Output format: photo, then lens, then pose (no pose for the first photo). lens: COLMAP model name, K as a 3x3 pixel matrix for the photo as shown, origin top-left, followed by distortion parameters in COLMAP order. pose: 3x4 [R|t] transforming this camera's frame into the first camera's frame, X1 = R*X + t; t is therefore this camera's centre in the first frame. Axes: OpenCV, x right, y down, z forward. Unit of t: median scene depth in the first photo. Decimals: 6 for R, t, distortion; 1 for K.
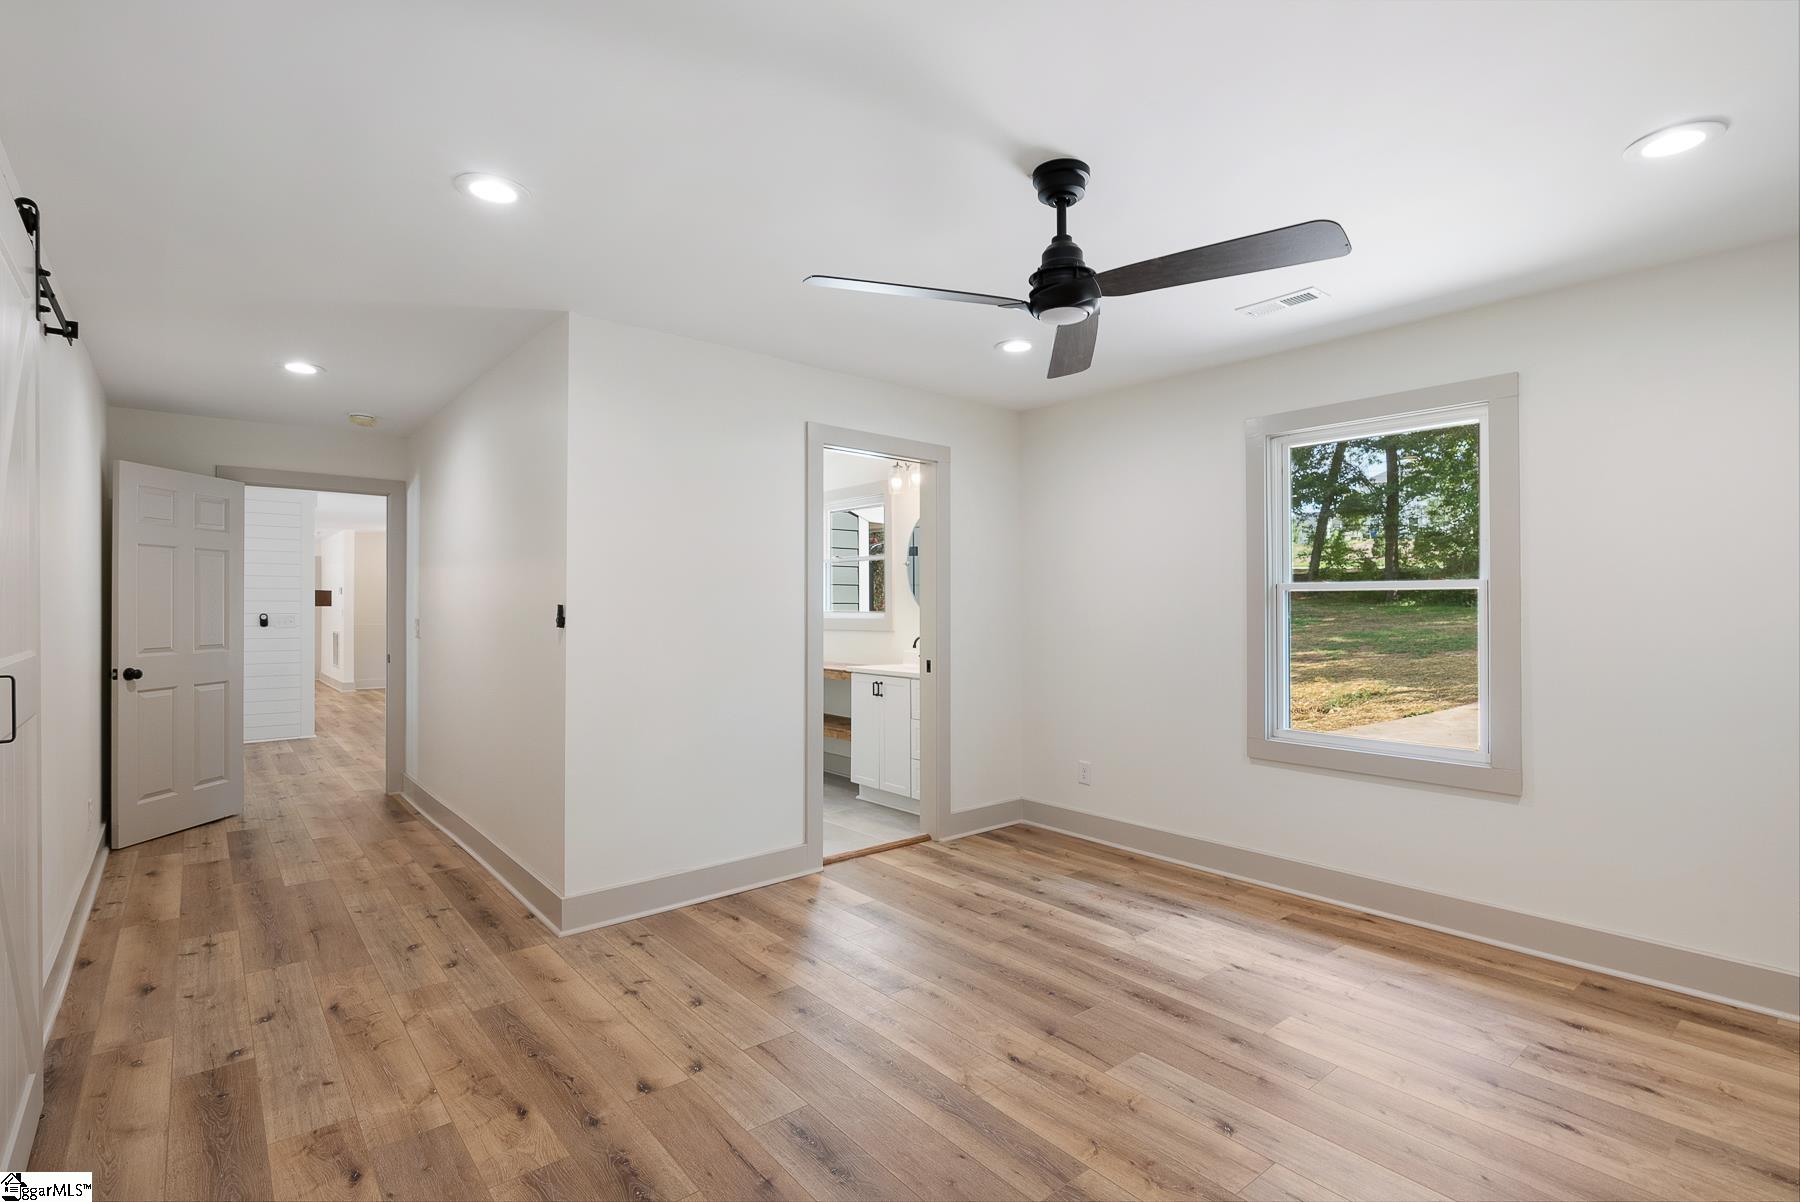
lens RADIAL K [[857.3, 0, 909.1], [0, 857.3, 601.2], [0, 0, 1]] dist [0.002274, 0.000478]
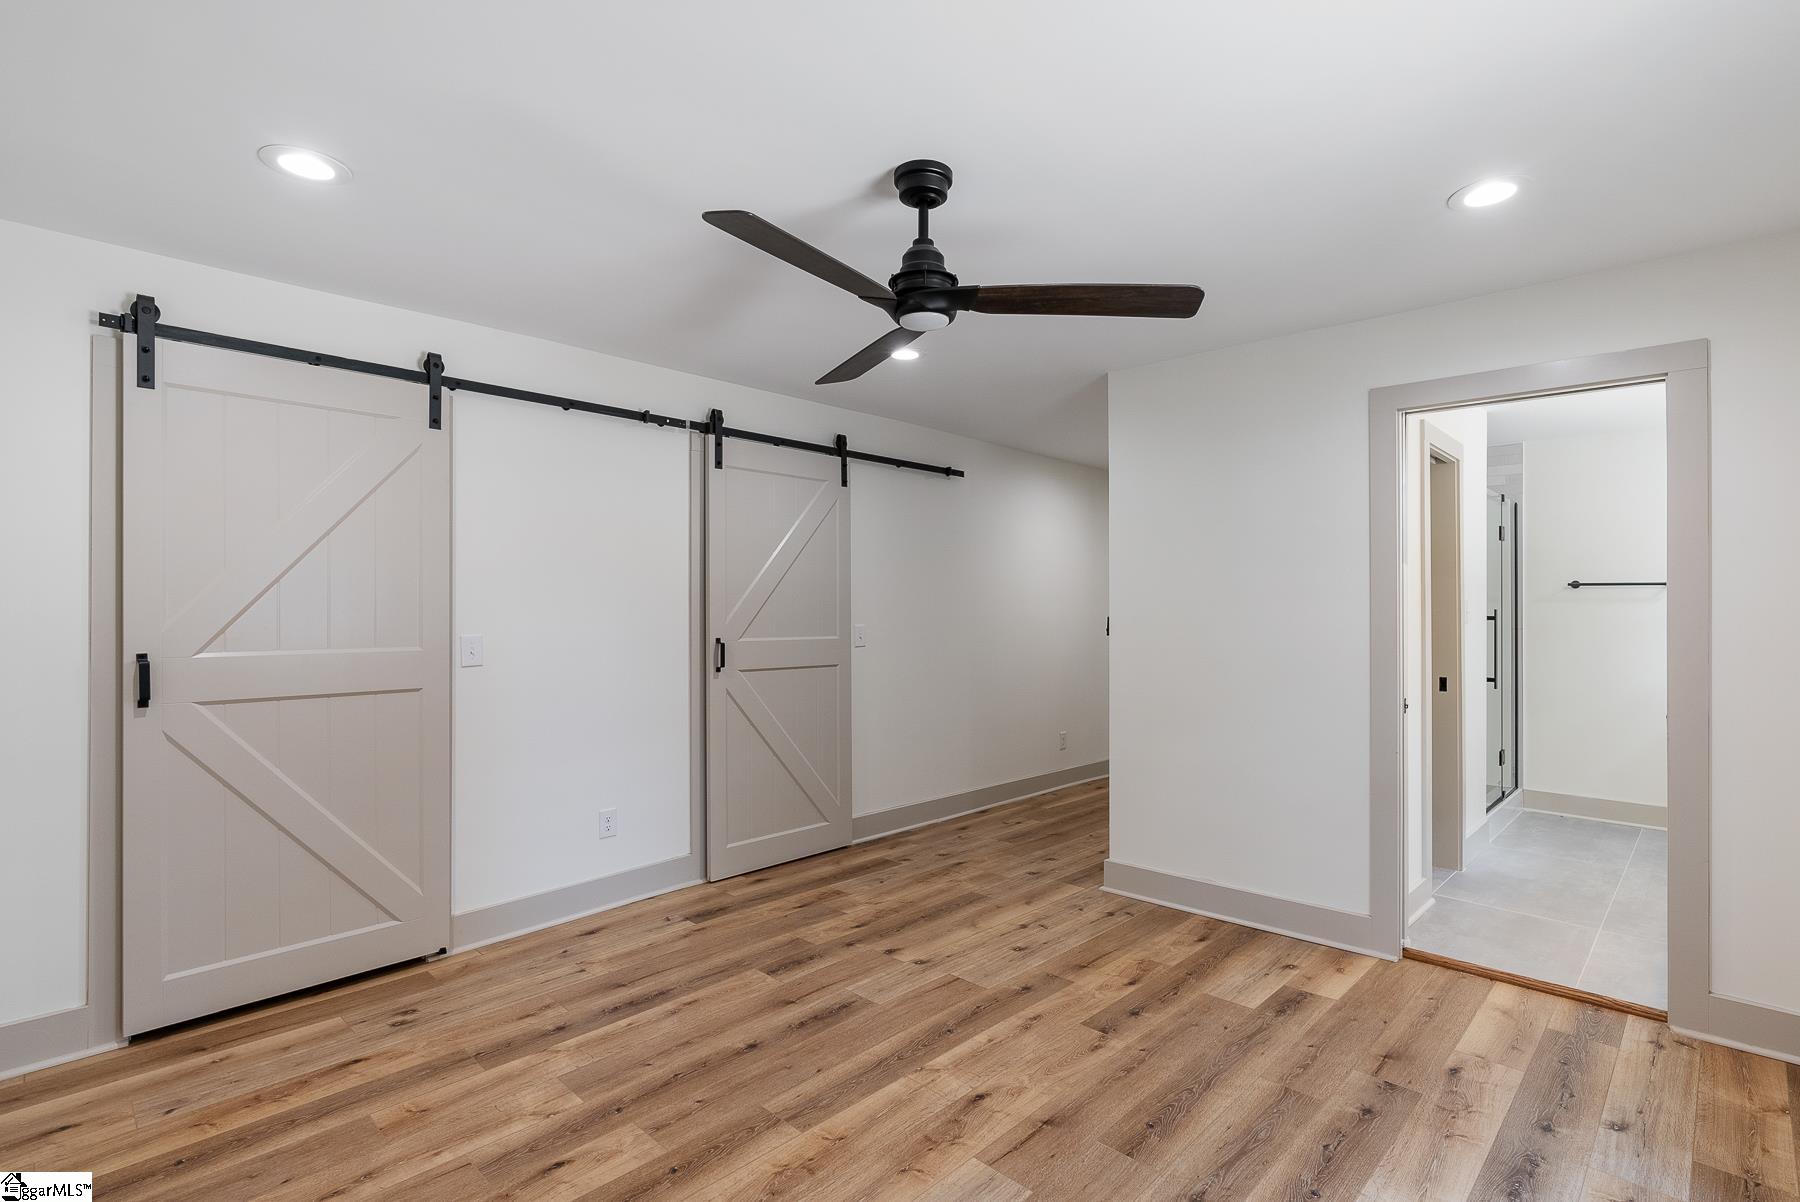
lens RADIAL K [[857.3, 0, 908.6], [0, 857.3, 608.8], [0, 0, 1]] dist [0.002274, 0.000478]
pose [[0.102398, -0.007453, -0.994716, 0.898473], [0.003609, 0.999968, -0.007121, 0.001146], [0.994737, -0.002861, 0.102421, 0.700576]]
